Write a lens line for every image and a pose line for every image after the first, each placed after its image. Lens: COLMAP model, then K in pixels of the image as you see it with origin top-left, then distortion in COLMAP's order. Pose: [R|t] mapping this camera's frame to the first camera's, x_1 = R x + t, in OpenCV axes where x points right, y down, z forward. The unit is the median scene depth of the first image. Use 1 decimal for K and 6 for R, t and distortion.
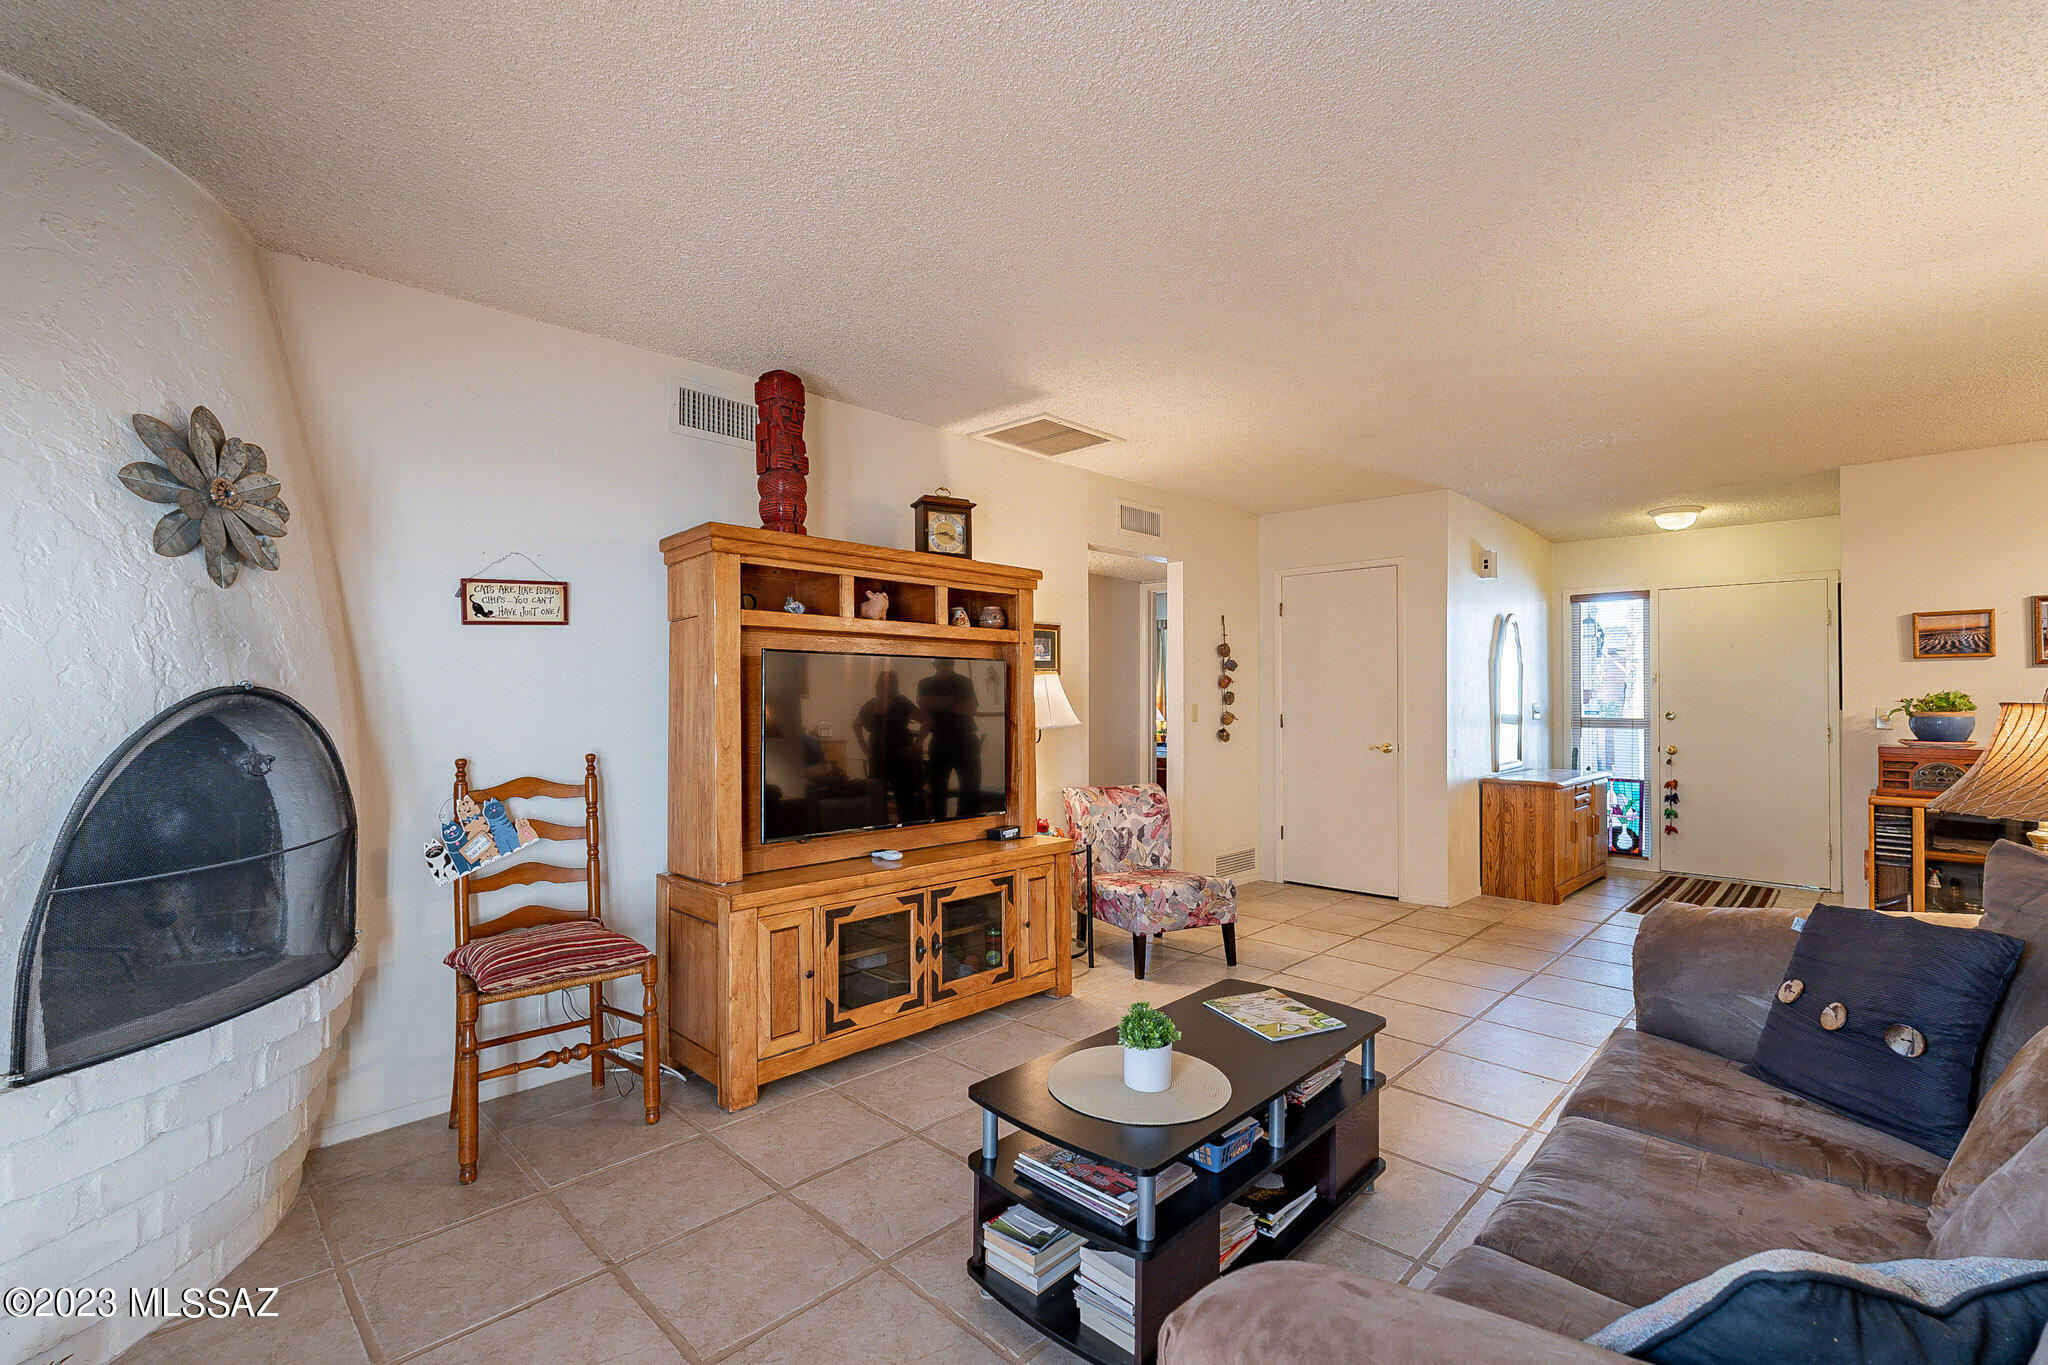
lens RADIAL K [[895.1, 0, 1024.0], [0, 895.1, 682.5], [0, 0, 1]] dist [-0.006033, -0.000214]
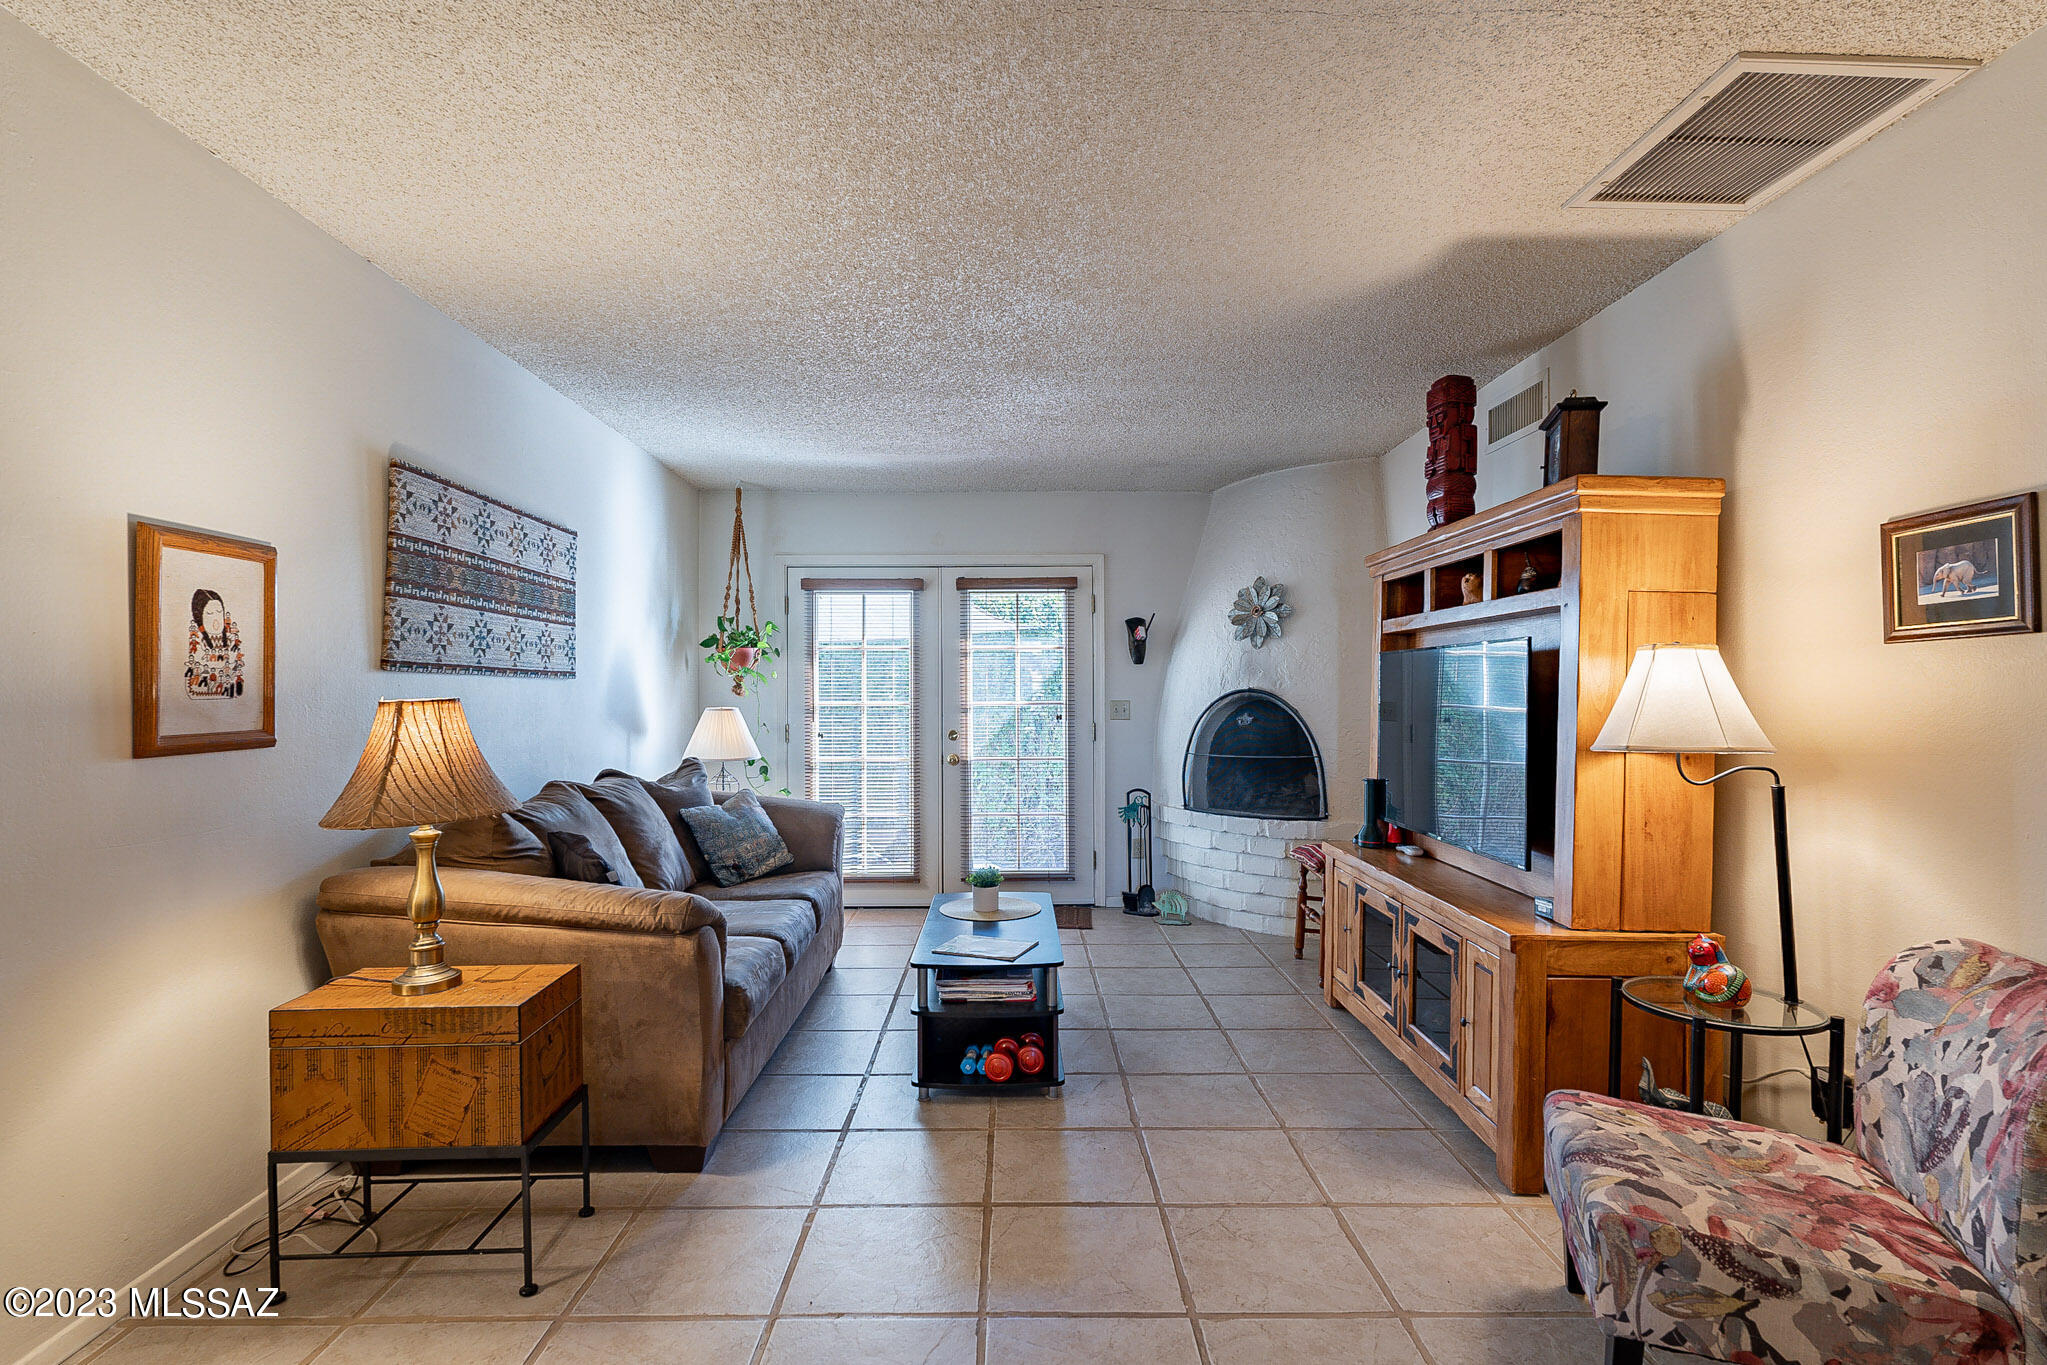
lens RADIAL K [[998.4, 0, 1023.5], [0, 998.4, 682.5], [0, 0, 1]] dist [0.002493, 0.000439]
pose [[-0.707699, -0.007368, -0.706476, 0.867959], [0.010954, 0.999711, -0.021398, 0.022129], [0.706430, -0.022882, -0.707413, 1.432981]]
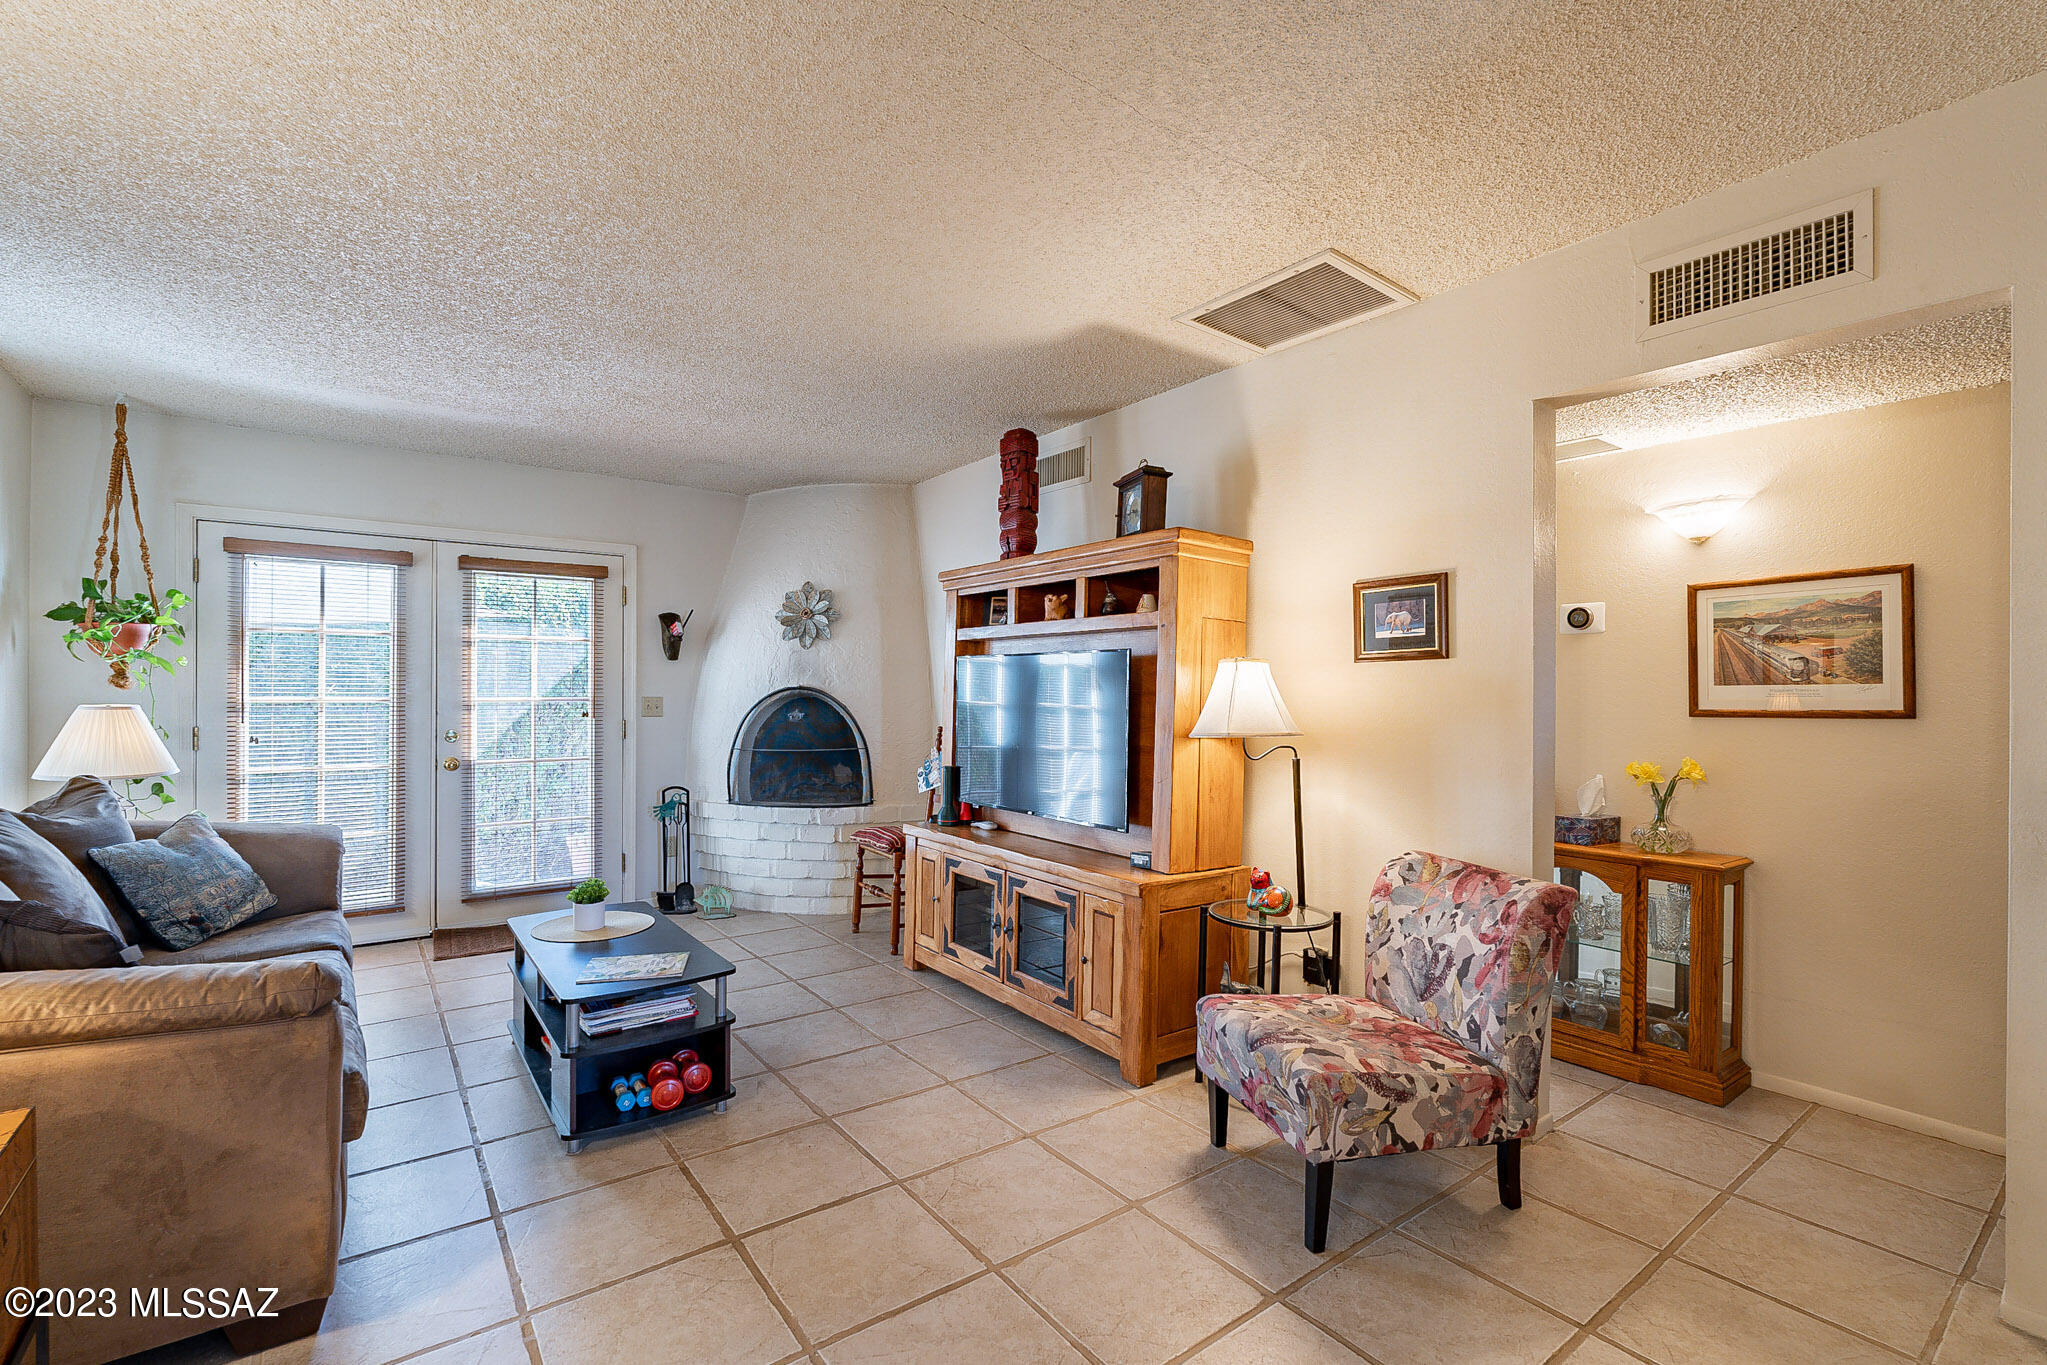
lens RADIAL K [[912.0, 0, 1028.1], [0, 912.0, 686.5], [0, 0, 1]] dist [-0.002494, 0.000484]
pose [[-0.153526, -0.007437, -0.988117, 0.953997], [0.007199, 0.999937, -0.008644, 0.018353], [0.988118, -0.008440, -0.153463, 1.181959]]
